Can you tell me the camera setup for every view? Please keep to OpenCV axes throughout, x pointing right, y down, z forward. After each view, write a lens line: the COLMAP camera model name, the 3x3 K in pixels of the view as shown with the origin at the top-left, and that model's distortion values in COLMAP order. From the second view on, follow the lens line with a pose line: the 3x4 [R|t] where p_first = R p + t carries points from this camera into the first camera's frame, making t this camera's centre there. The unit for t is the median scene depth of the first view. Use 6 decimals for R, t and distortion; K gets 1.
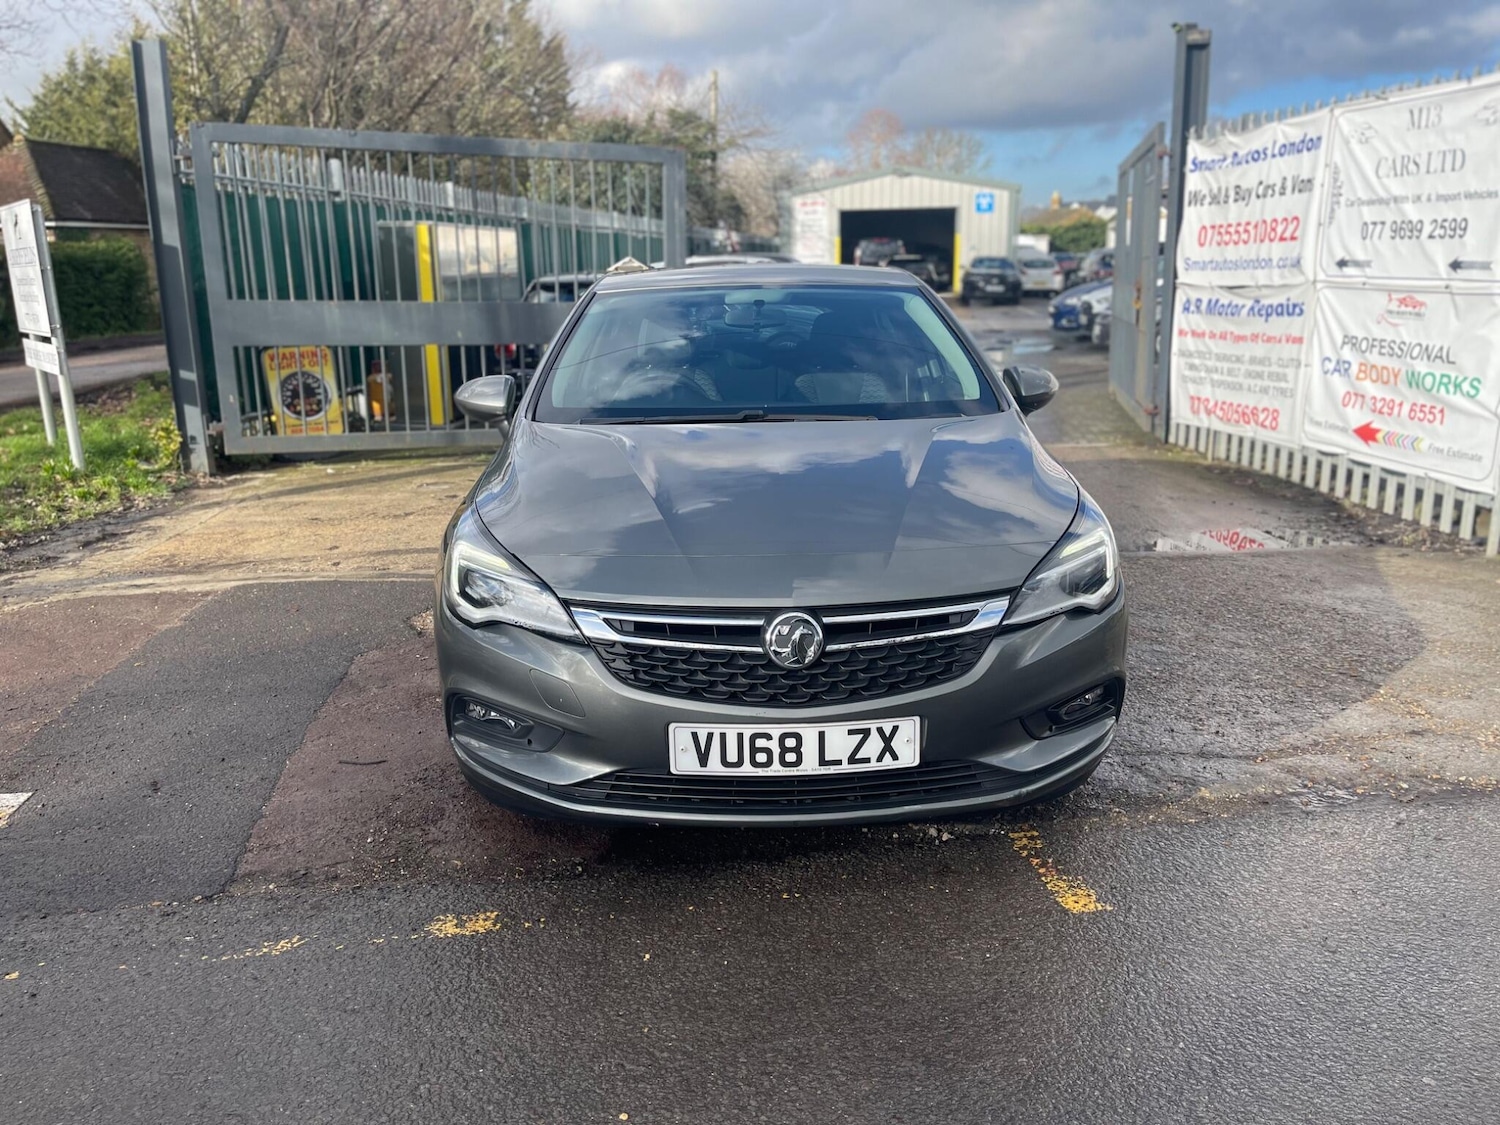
lens RADIAL K [[1134.5, 0, 755.9], [0, 1134.5, 557.0], [0, 0, 1]] dist [0.074248, -0.094438]
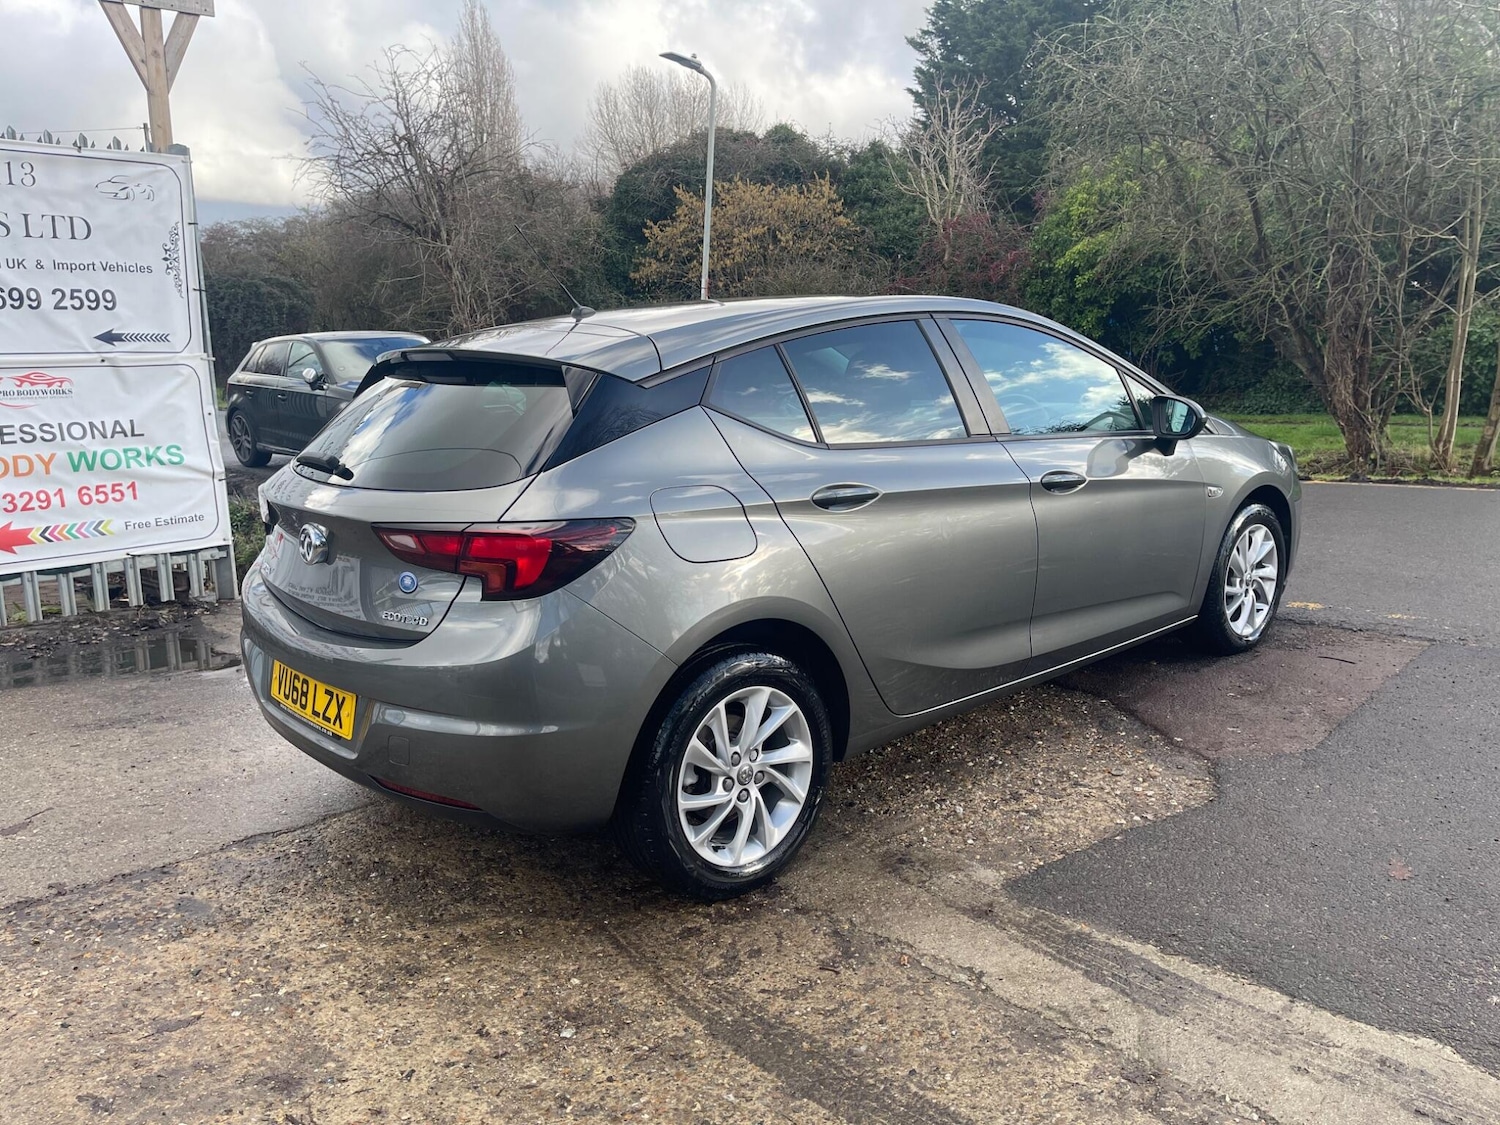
lens RADIAL K [[1131.8, 0, 756.4], [0, 1131.8, 567.5], [0, 0, 1]] dist [0.079088, -0.105265]
pose [[-0.641520, -0.119173, 0.757792, -0.380699], [0.214171, 0.920751, 0.326110, -0.208033], [-0.736602, 0.371504, -0.565157, 0.923390]]
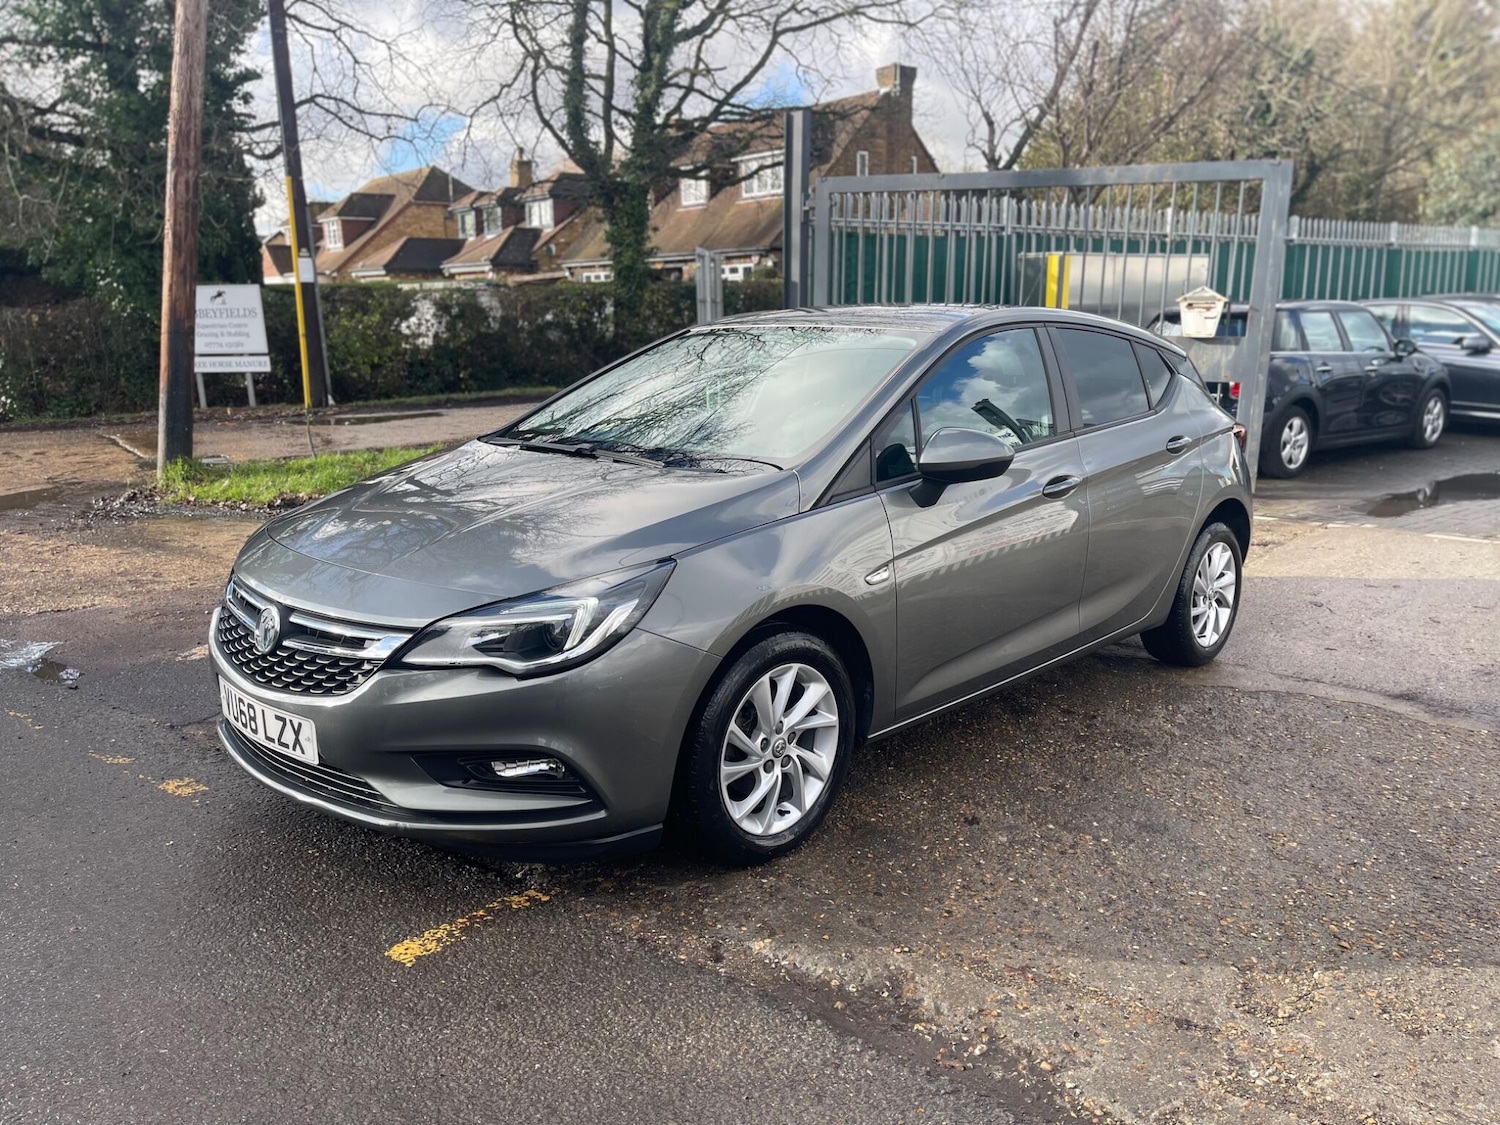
lens RADIAL K [[1134.5, 0, 755.9], [0, 1134.5, 557.0], [0, 0, 1]] dist [0.074248, -0.094438]
pose [[0.701316, 0.163944, -0.693743, 0.357746], [-0.176653, 0.982809, 0.053674, -0.045682], [0.690616, 0.084910, 0.718220, 0.145066]]
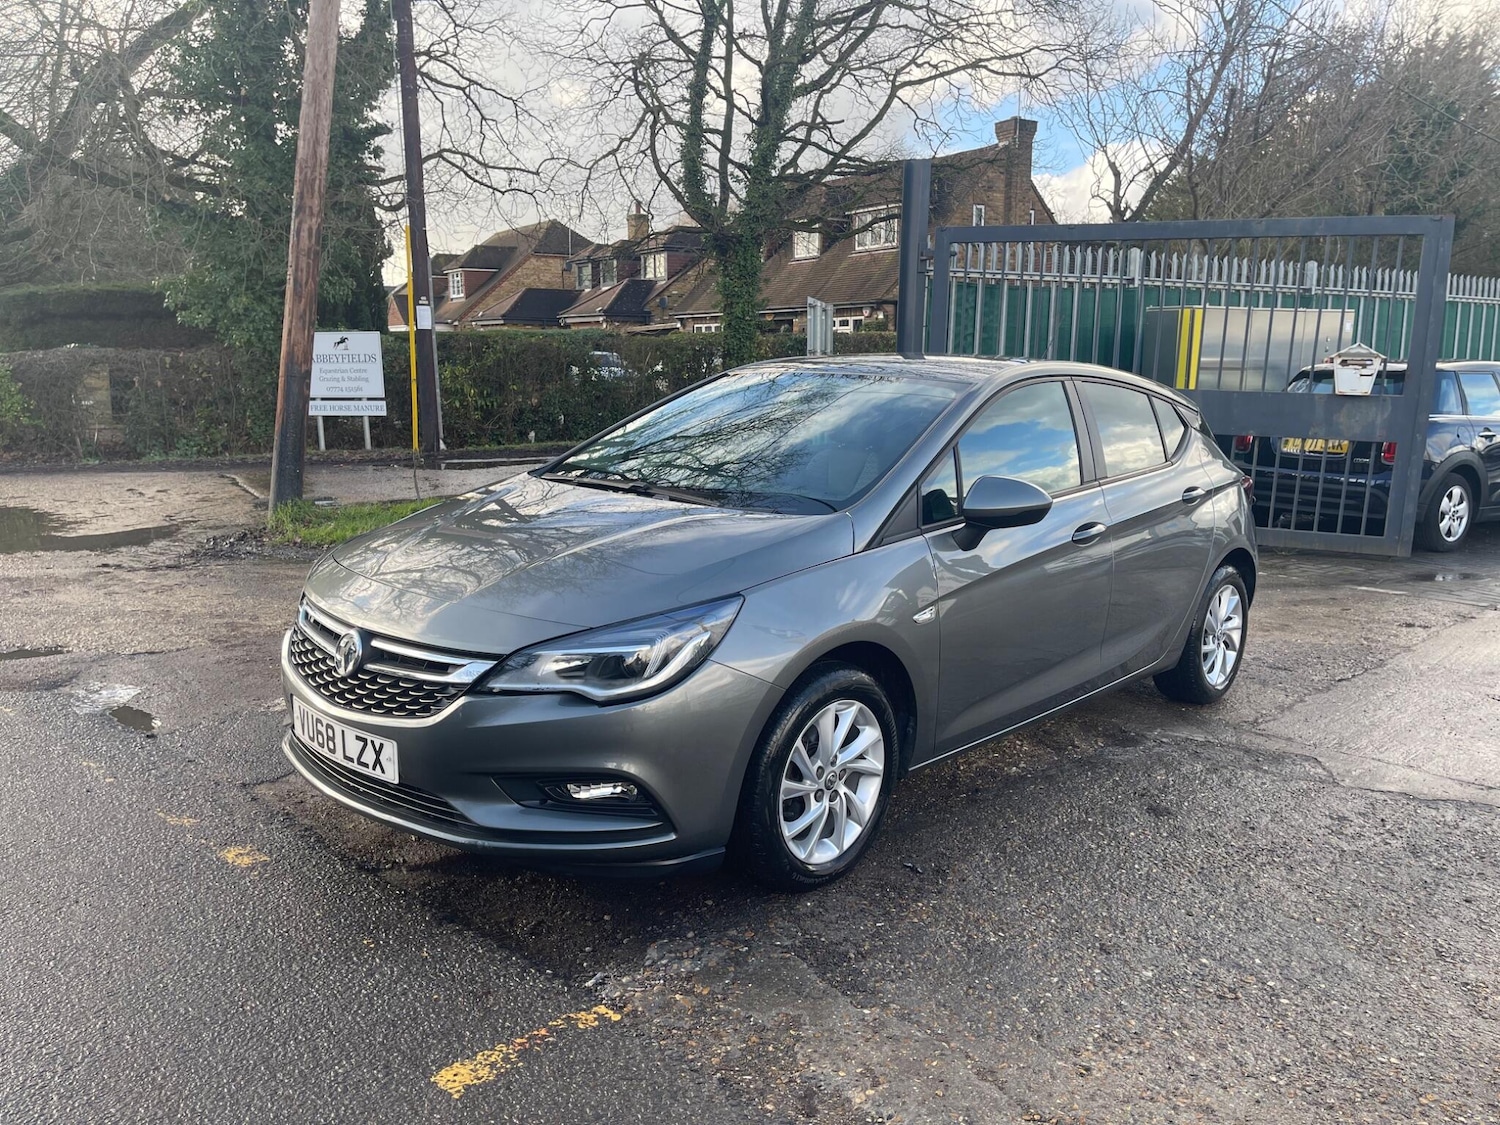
lens RADIAL K [[1137.5, 0, 754.0], [0, 1137.5, 561.6], [0, 0, 1]] dist [0.081558, -0.118158]
pose [[0.630391, 0.155818, -0.760479, 0.325913], [-0.204514, 0.978375, 0.030934, -0.049813], [0.748853, 0.136028, 0.648626, 0.171698]]
